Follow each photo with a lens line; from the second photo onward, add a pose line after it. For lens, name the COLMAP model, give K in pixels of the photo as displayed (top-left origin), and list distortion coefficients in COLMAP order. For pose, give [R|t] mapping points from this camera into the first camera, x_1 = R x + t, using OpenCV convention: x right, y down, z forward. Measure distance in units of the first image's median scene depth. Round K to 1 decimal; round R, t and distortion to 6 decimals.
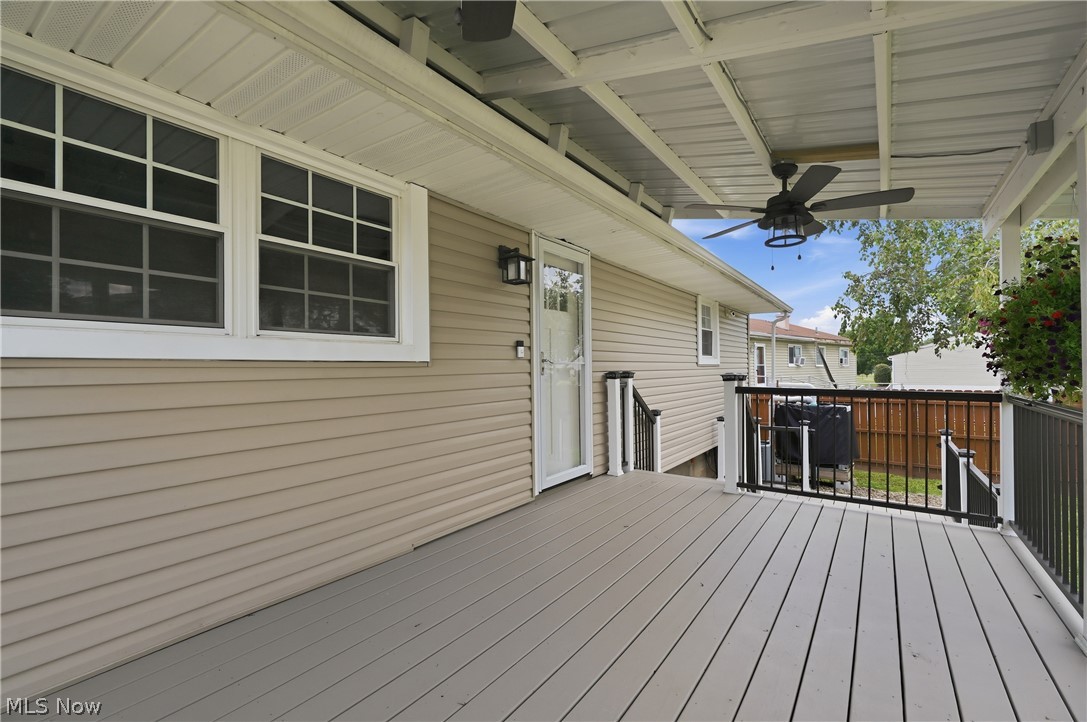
lens RADIAL K [[481.6, 0, 543.5], [0, 481.6, 361.0], [0, 0, 1]] dist [0.000348, 0.000010]
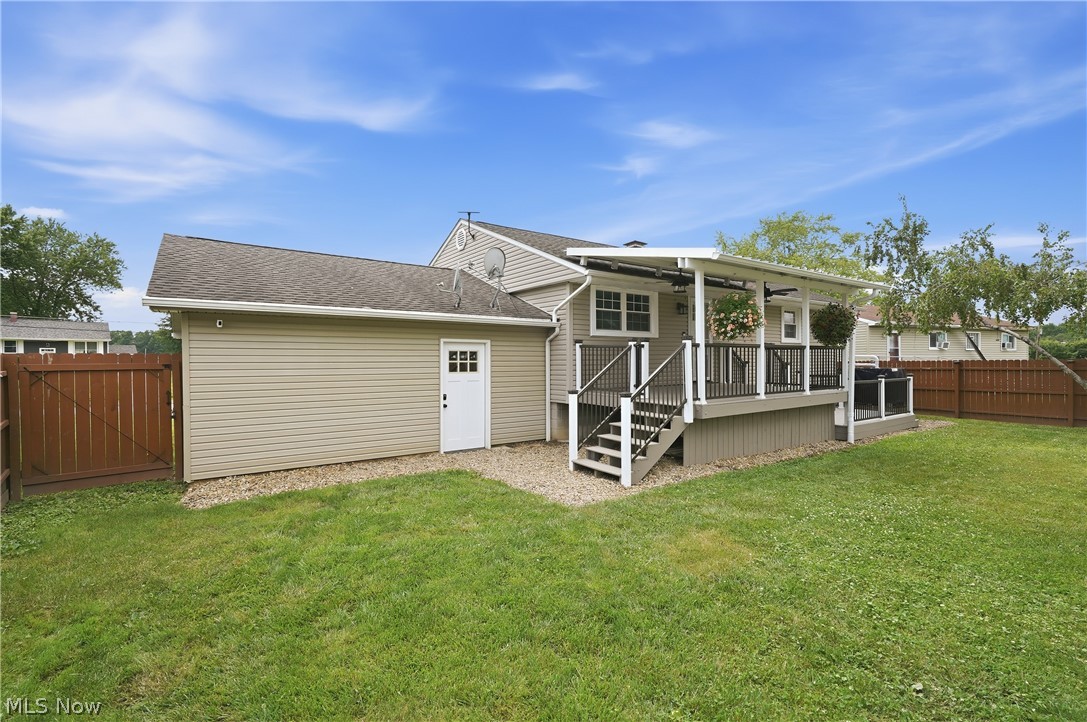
lens RADIAL K [[505.7, 0, 543.5], [0, 505.7, 361.0], [0, 0, 1]] dist [-0.001032, -0.000218]
pose [[0.946769, 0.004858, -0.321878, 0.154141], [0.001052, 0.999834, 0.018185, 0.089805], [0.321913, -0.017555, 0.946606, -2.540629]]
